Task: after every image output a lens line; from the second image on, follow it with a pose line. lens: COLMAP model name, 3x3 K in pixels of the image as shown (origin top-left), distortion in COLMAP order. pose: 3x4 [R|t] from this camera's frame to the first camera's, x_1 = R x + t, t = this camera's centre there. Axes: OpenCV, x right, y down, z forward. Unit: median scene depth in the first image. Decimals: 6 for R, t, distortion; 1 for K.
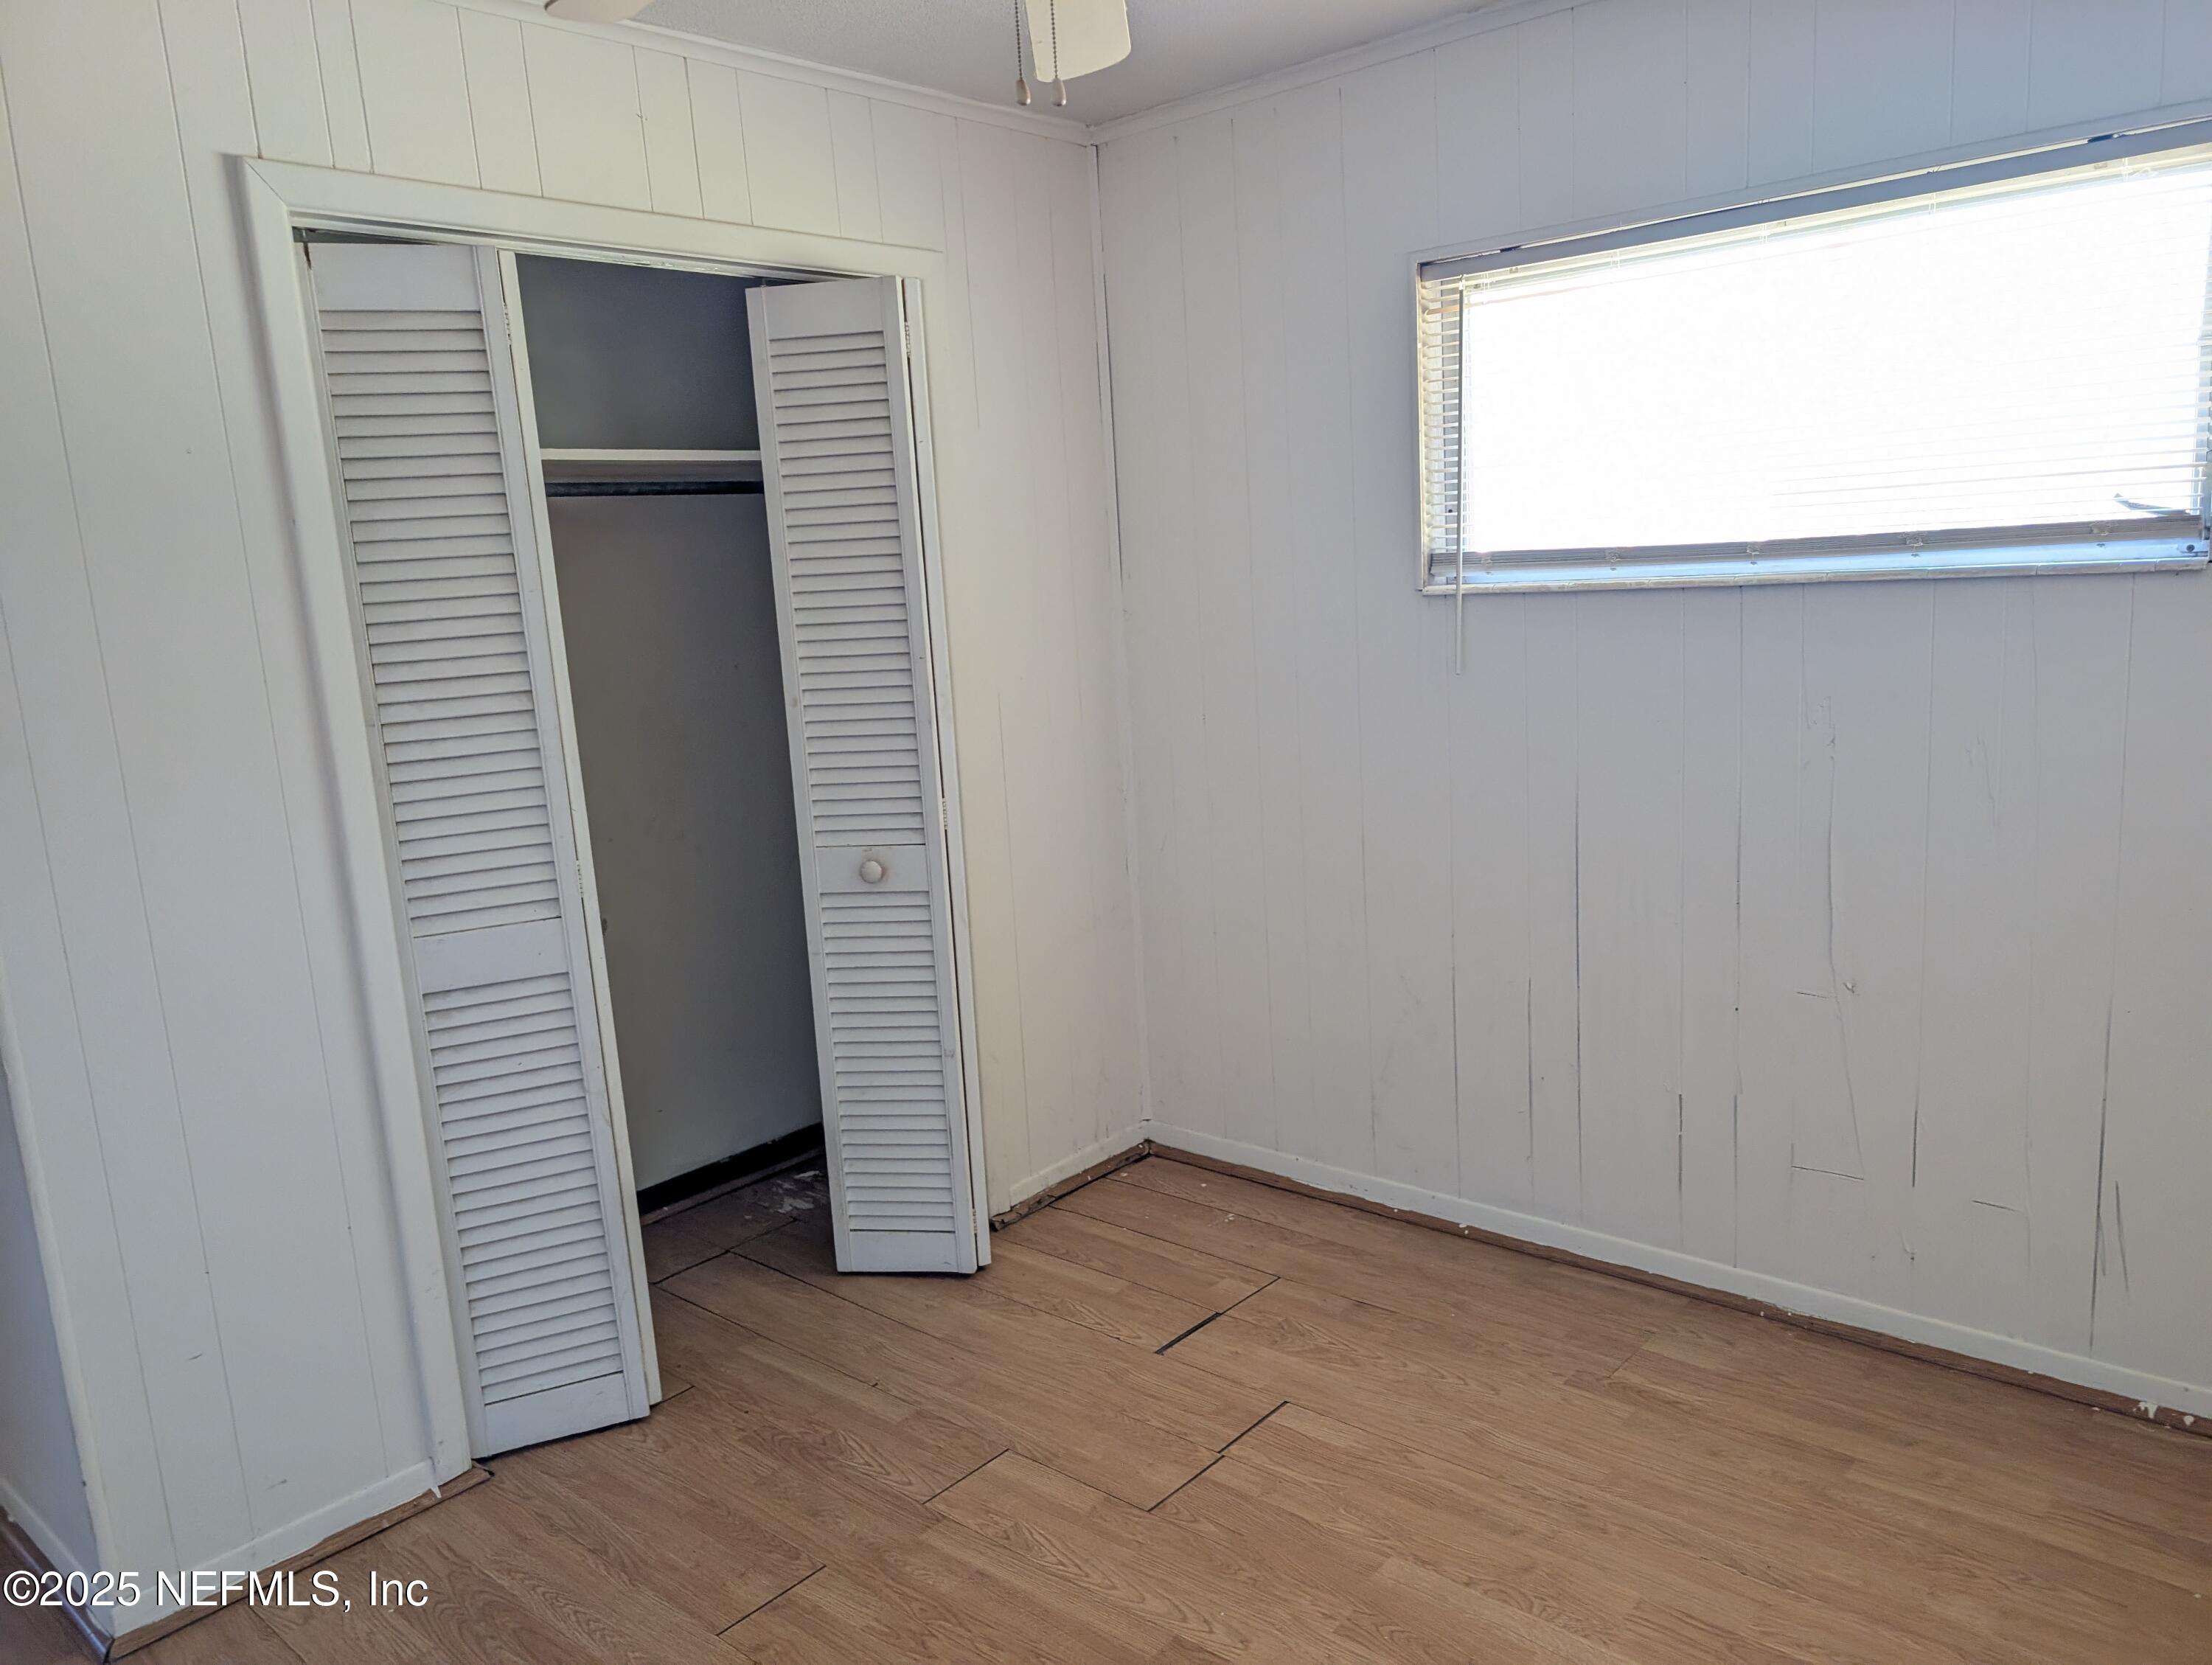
lens RADIAL K [[1593.6, 0, 1106.0], [0, 1593.6, 832.5], [0, 0, 1]] dist [0.014097, 0.001129]
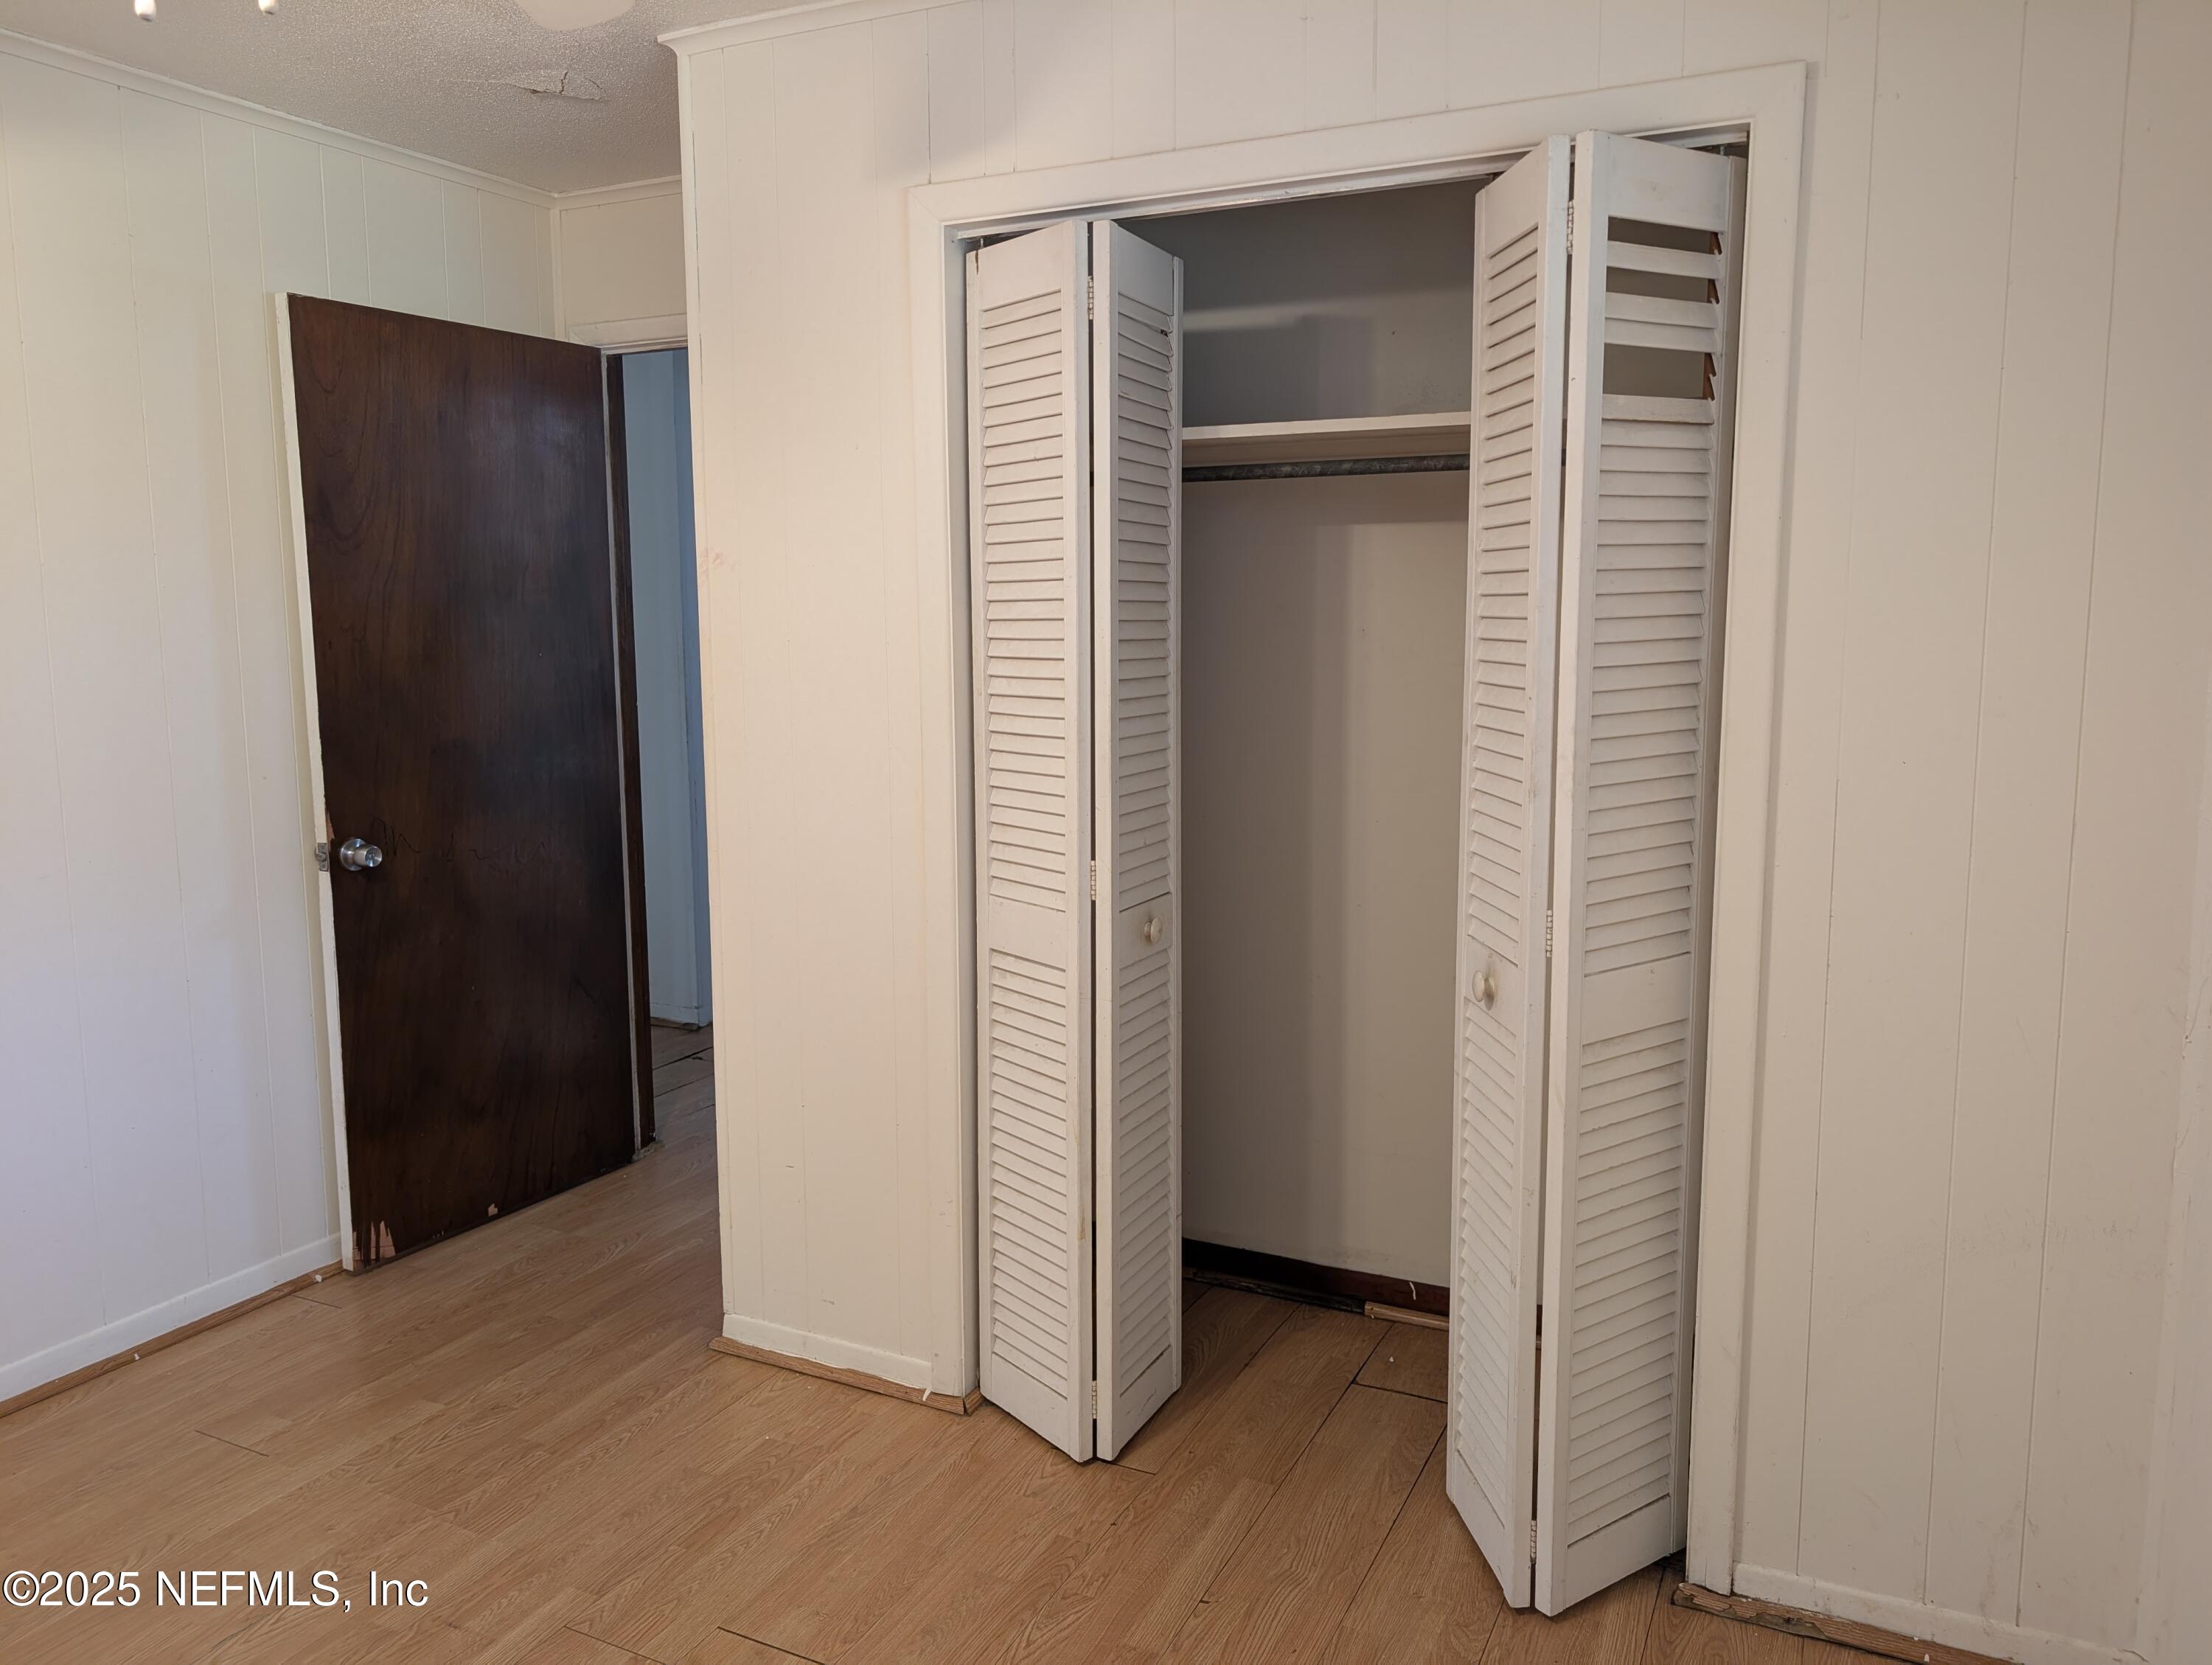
lens RADIAL K [[1593.6, 0, 1106.0], [0, 1593.6, 832.5], [0, 0, 1]] dist [0.014097, 0.001129]
pose [[0.259531, 0.197175, -0.945392, 0.547015], [-0.174899, 0.972344, 0.154783, -0.147681], [0.949765, 0.125177, 0.286839, 0.716933]]
